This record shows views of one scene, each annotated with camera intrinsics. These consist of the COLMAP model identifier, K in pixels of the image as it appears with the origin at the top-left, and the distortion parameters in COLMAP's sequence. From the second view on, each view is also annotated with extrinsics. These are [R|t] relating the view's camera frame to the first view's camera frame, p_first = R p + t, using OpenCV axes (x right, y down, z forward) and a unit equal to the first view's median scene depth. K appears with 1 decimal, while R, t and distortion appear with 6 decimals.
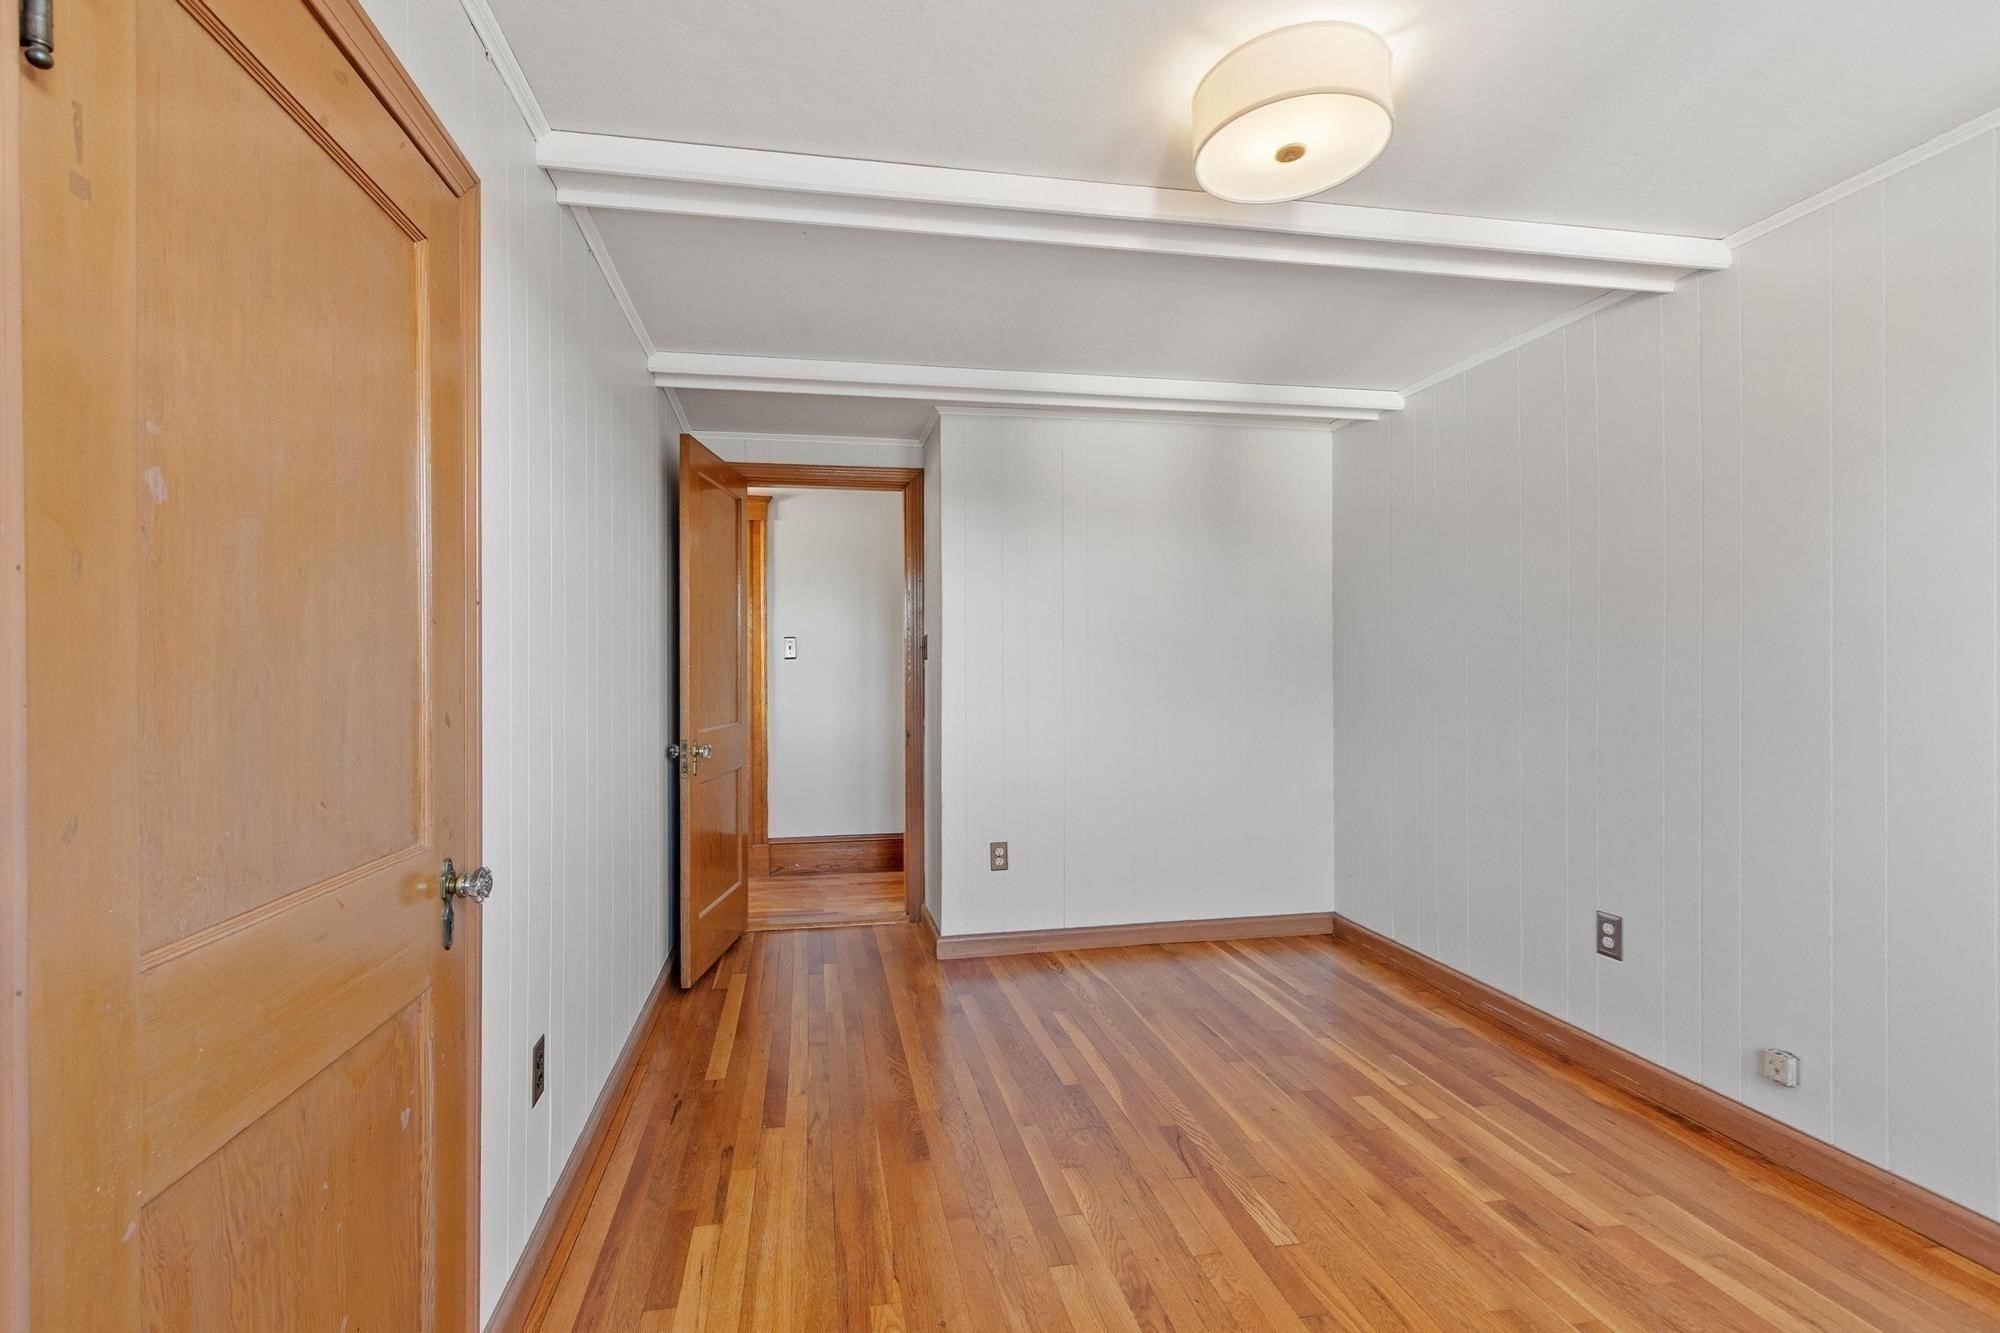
lens RADIAL K [[867.7, 0, 958.8], [0, 867.7, 677.6], [0, 0, 1]] dist [0.003021, 0.000596]
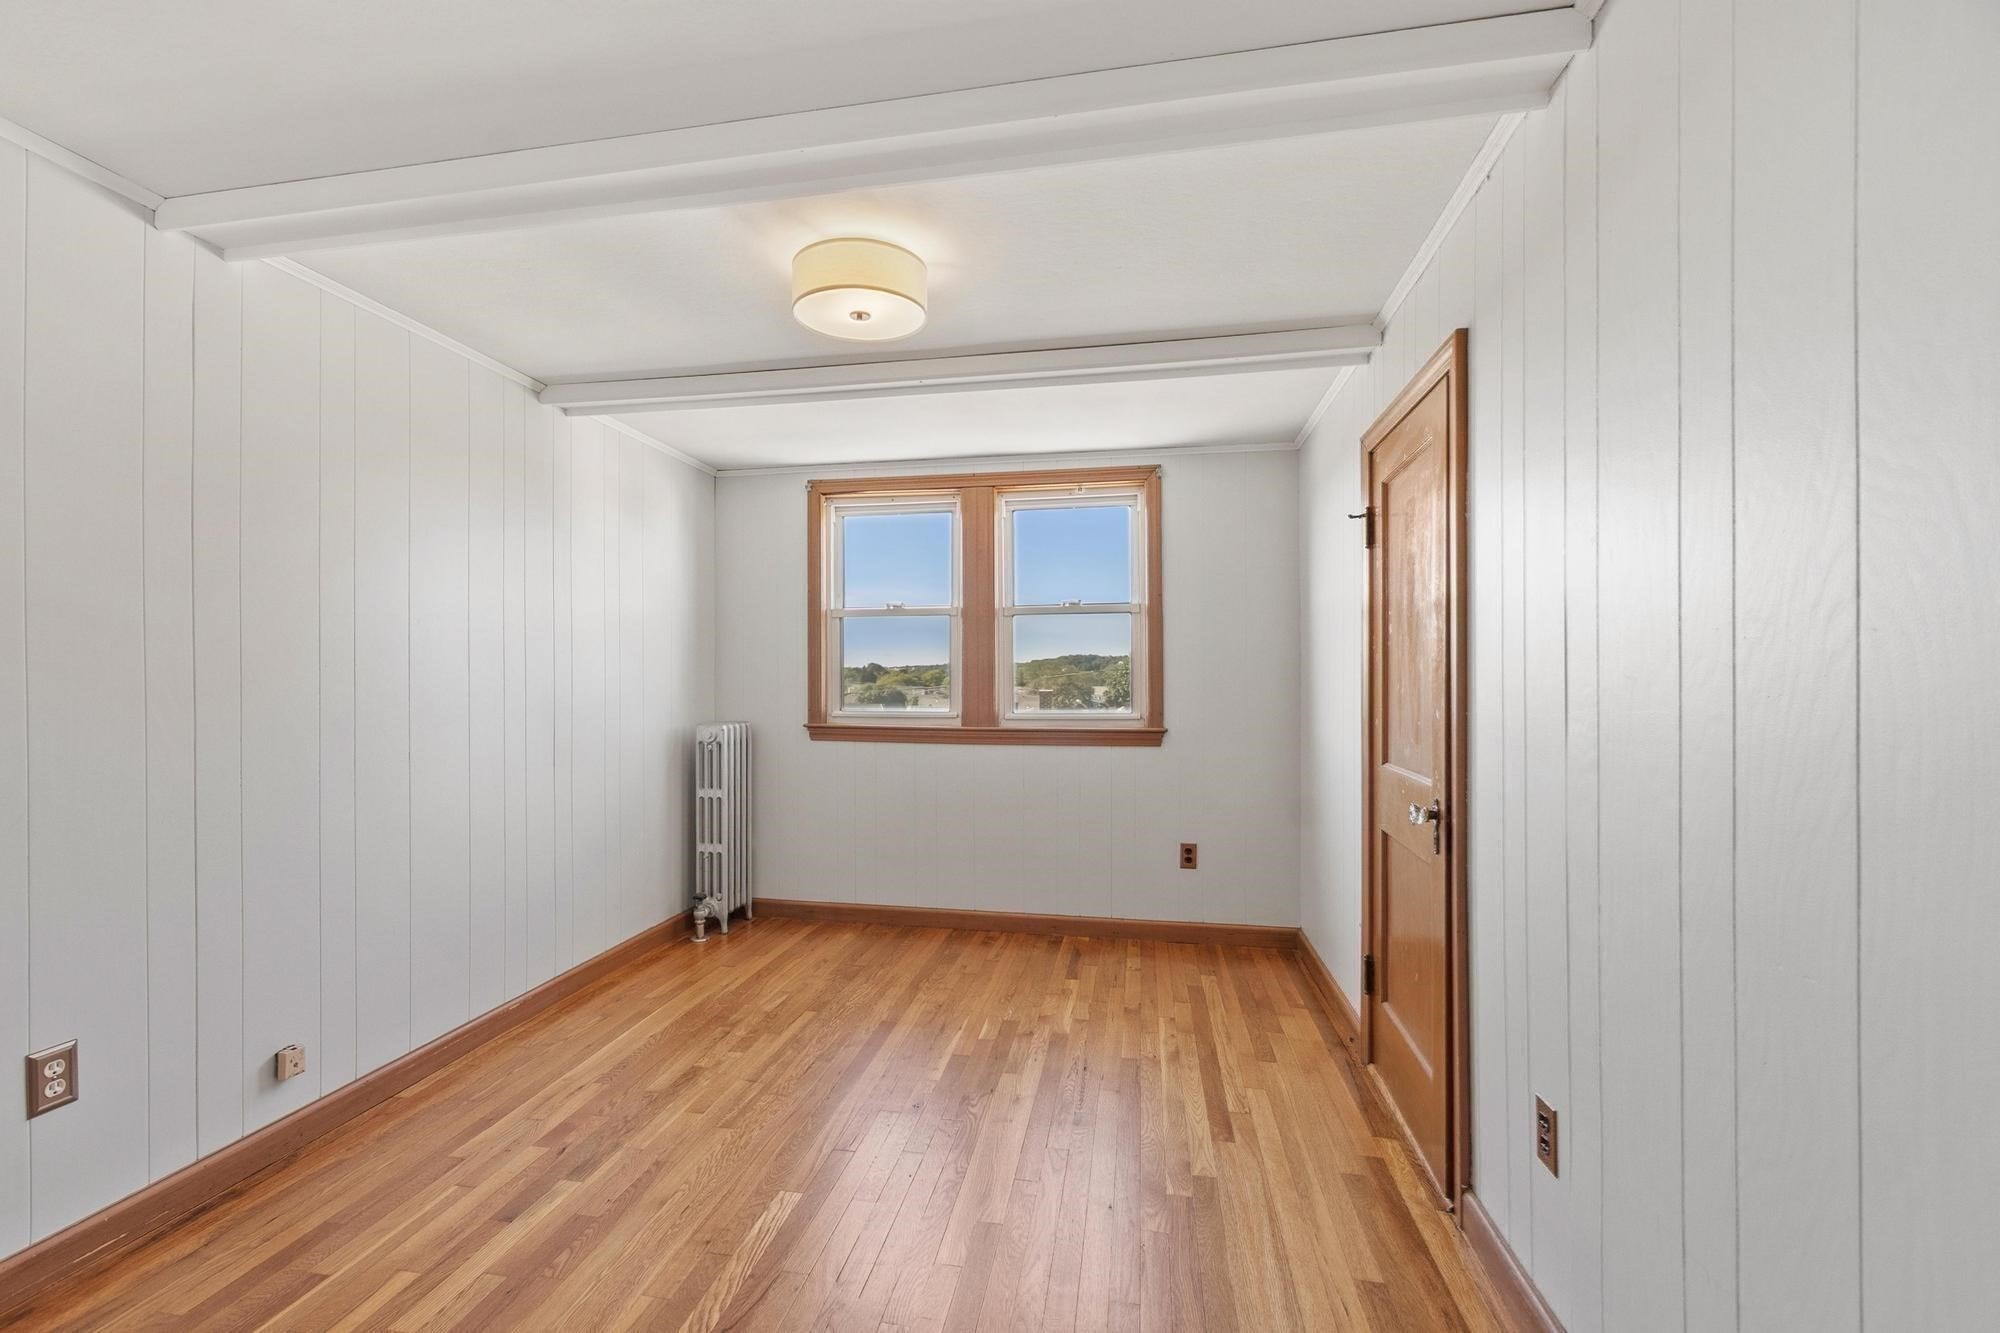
lens RADIAL K [[867.7, 0, 958.8], [0, 867.7, 677.6], [0, 0, 1]] dist [0.003021, 0.000596]
pose [[-0.930932, 0.007571, 0.365114, -0.202979], [0.008327, 0.999965, 0.000496, -0.016229], [-0.365098, 0.003503, -0.930963, 1.635828]]
